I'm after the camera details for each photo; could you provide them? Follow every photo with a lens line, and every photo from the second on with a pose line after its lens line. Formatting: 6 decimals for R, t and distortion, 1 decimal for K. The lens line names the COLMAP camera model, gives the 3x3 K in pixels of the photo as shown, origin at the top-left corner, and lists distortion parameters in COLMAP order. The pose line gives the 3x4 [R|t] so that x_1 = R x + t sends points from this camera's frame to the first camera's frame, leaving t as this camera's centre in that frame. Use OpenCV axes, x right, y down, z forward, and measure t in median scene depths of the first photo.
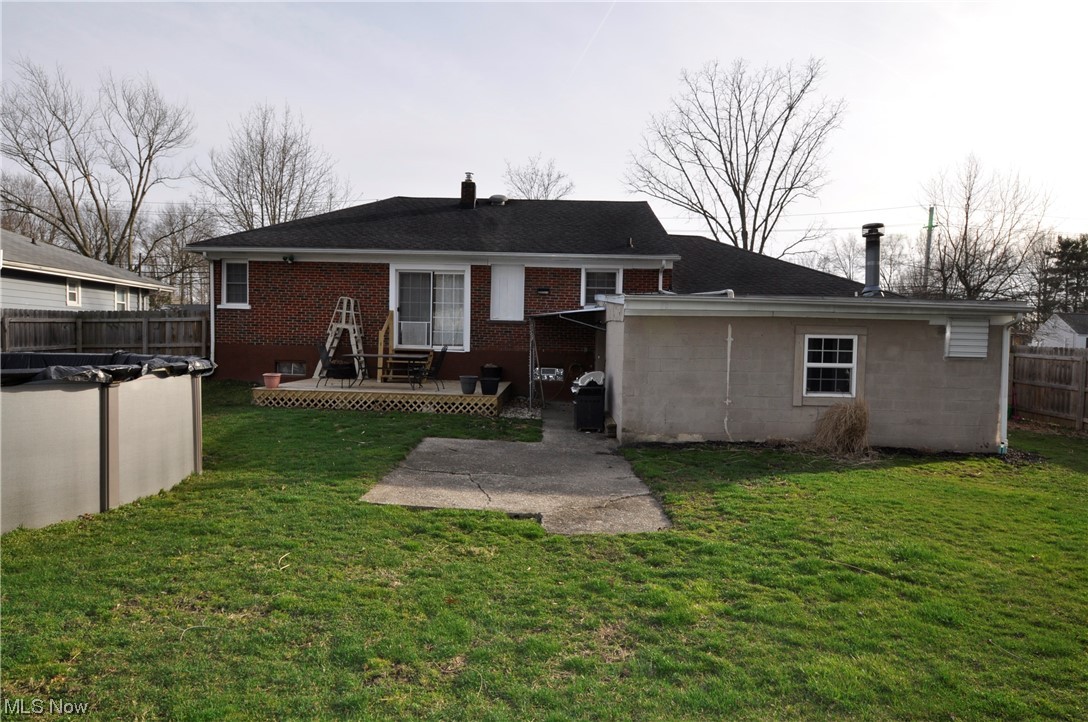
lens RADIAL K [[665.7, 0, 544.0], [0, 665.7, 361.0], [0, 0, 1]] dist [-0.026477, -0.000319]
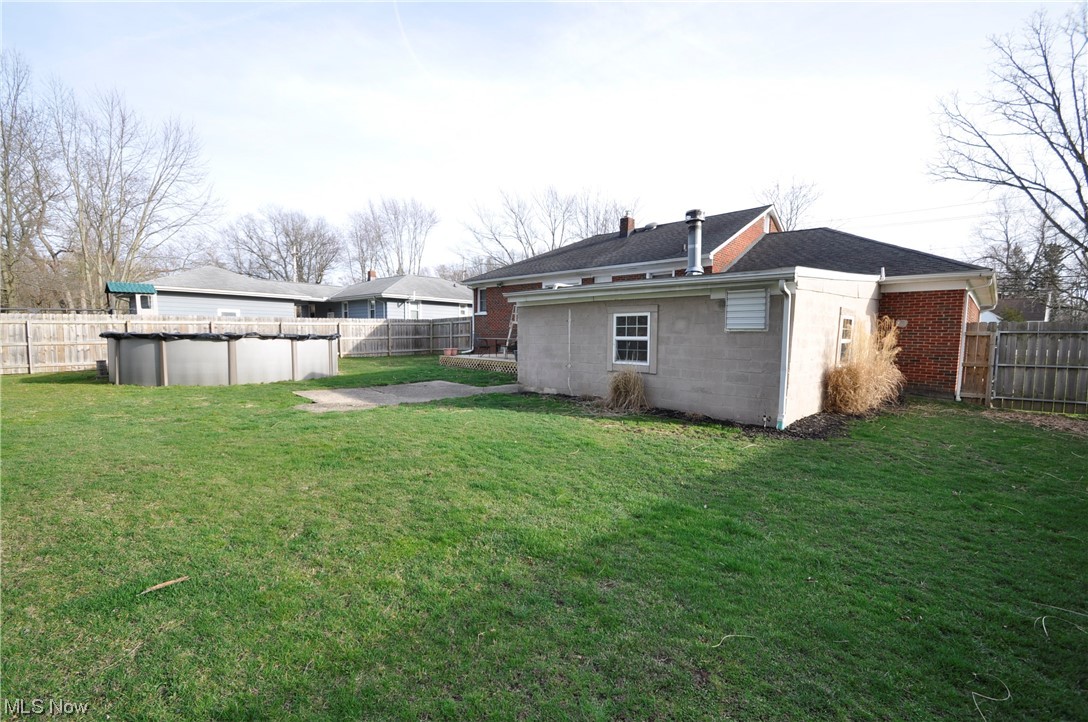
lens RADIAL K [[494.3, 0, 538.3], [0, 494.3, 374.8], [0, 0, 1]] dist [0.012386, -0.016833]
pose [[0.715113, 0.042970, -0.697687, 0.936396], [-0.018752, 0.998929, 0.042303, 0.037768], [0.698757, -0.017168, 0.715153, 0.231536]]
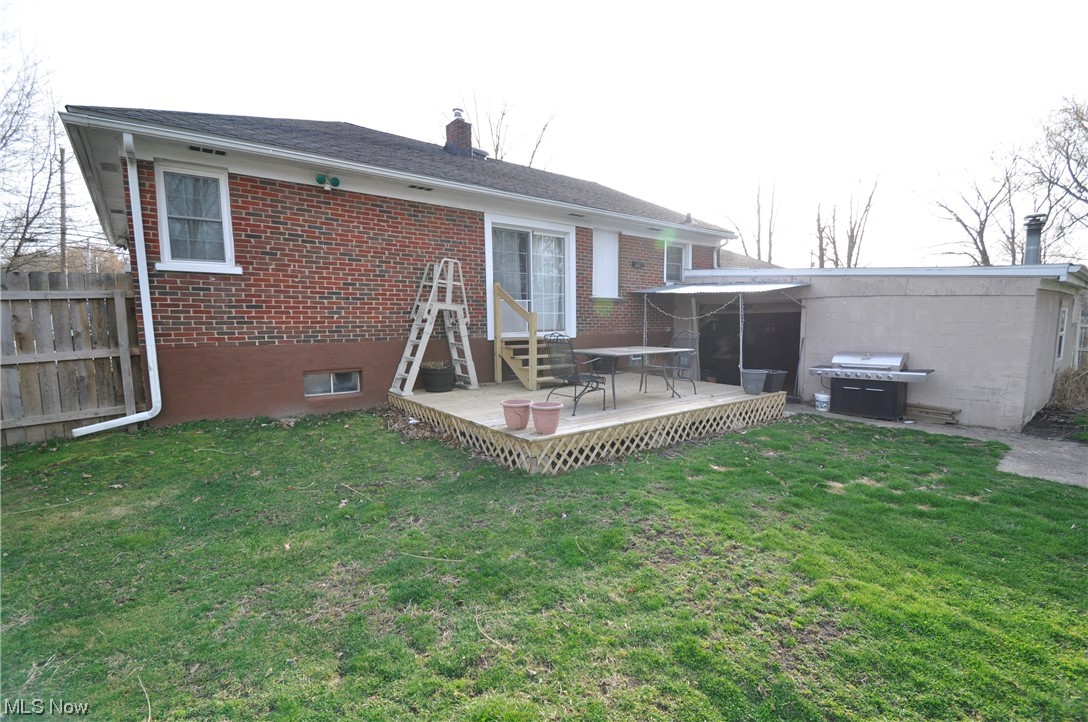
lens RADIAL K [[473.7, 0, 539.4], [0, 473.7, 373.9], [0, 0, 1]] dist [0.013191, -0.016610]
pose [[0.780543, -0.098264, 0.617331, -0.792043], [0.042534, 0.993627, 0.104381, -0.049949], [-0.623654, -0.055216, 0.779748, 0.917083]]
